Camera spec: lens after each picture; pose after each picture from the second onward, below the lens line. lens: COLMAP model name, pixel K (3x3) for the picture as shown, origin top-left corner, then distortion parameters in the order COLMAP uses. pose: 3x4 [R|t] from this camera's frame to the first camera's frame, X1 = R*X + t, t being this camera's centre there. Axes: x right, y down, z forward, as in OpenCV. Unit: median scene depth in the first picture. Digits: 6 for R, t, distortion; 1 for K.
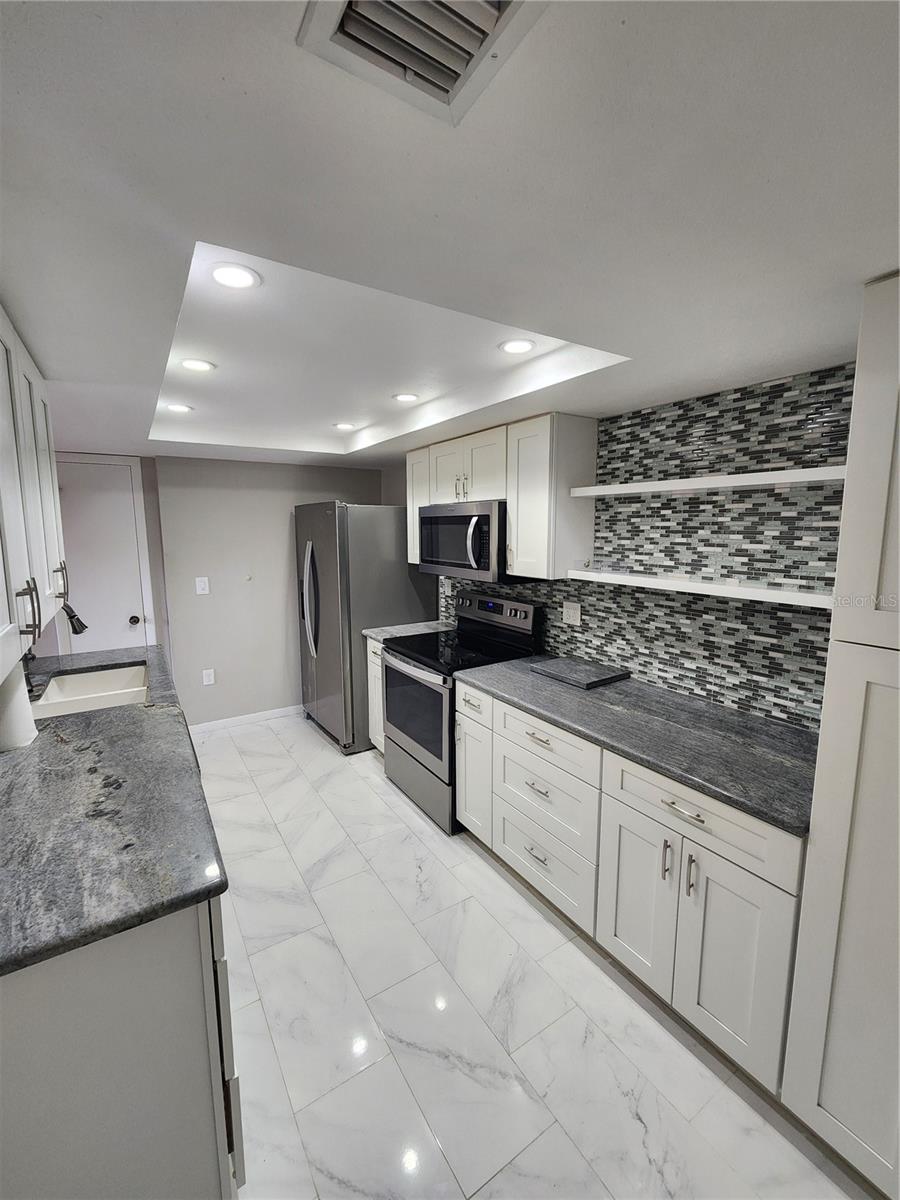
lens RADIAL K [[495.1, 0, 448.7], [0, 495.1, 594.9], [0, 0, 1]] dist [-0.002707, 0.000252]
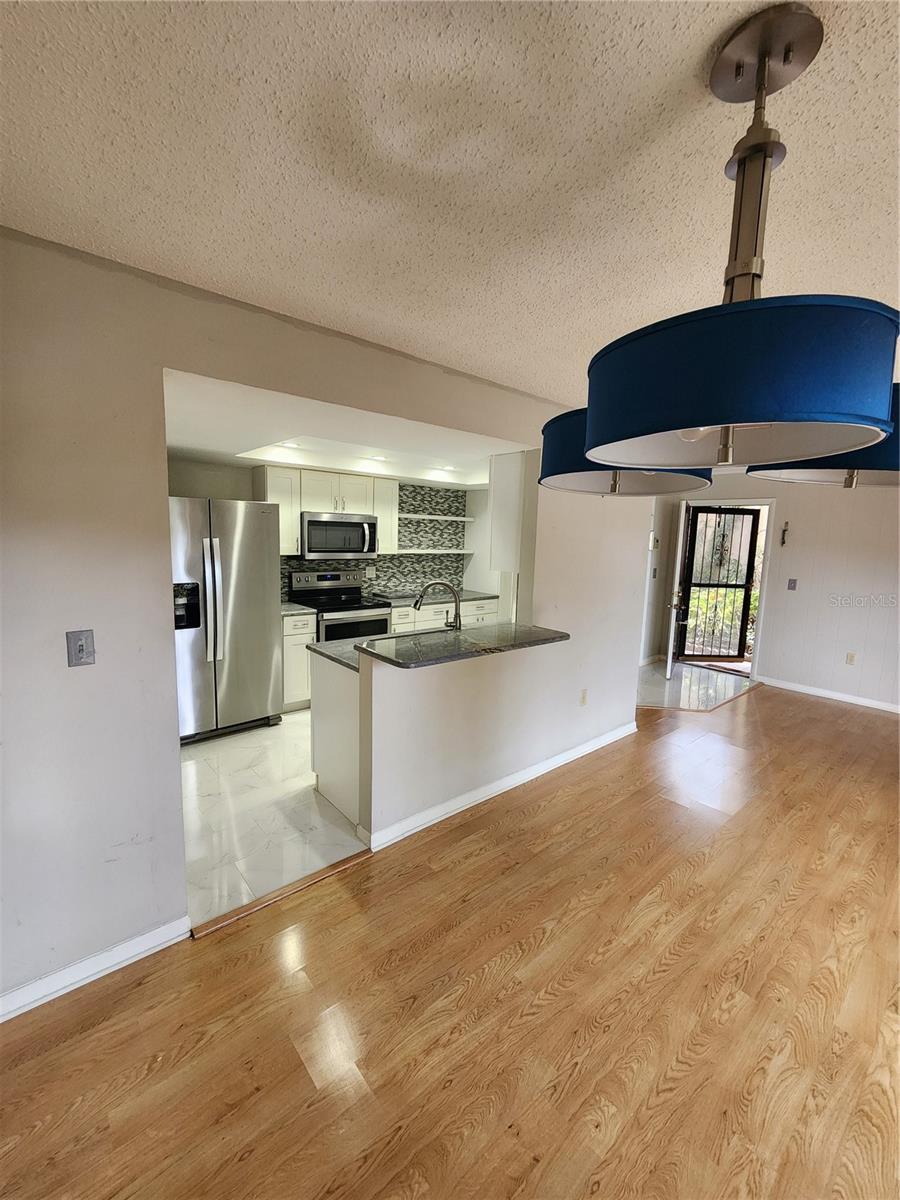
lens RADIAL K [[495.1, 0, 448.7], [0, 495.1, 594.9], [0, 0, 1]] dist [-0.002707, 0.000252]
pose [[-0.141727, -0.129454, 0.981405, -2.289491], [0.102347, 0.984183, 0.144601, -0.167625], [-0.984601, 0.120938, -0.126236, 1.208269]]
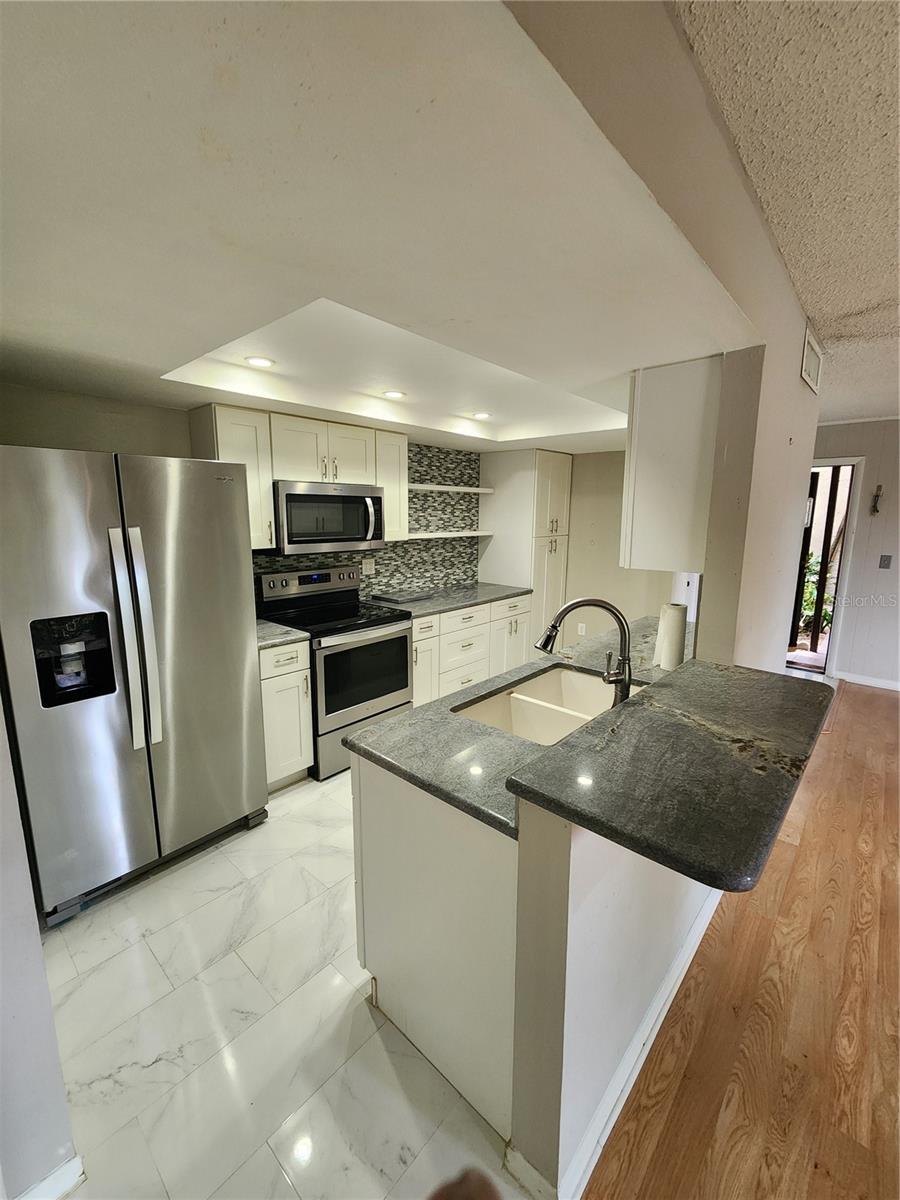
lens RADIAL K [[495.1, 0, 448.7], [0, 495.1, 594.9], [0, 0, 1]] dist [-0.002707, 0.000252]
pose [[-0.264676, -0.163893, 0.950308, -1.535105], [0.123333, 0.971606, 0.201917, -0.186584], [-0.956418, 0.170647, -0.236948, 1.437866]]
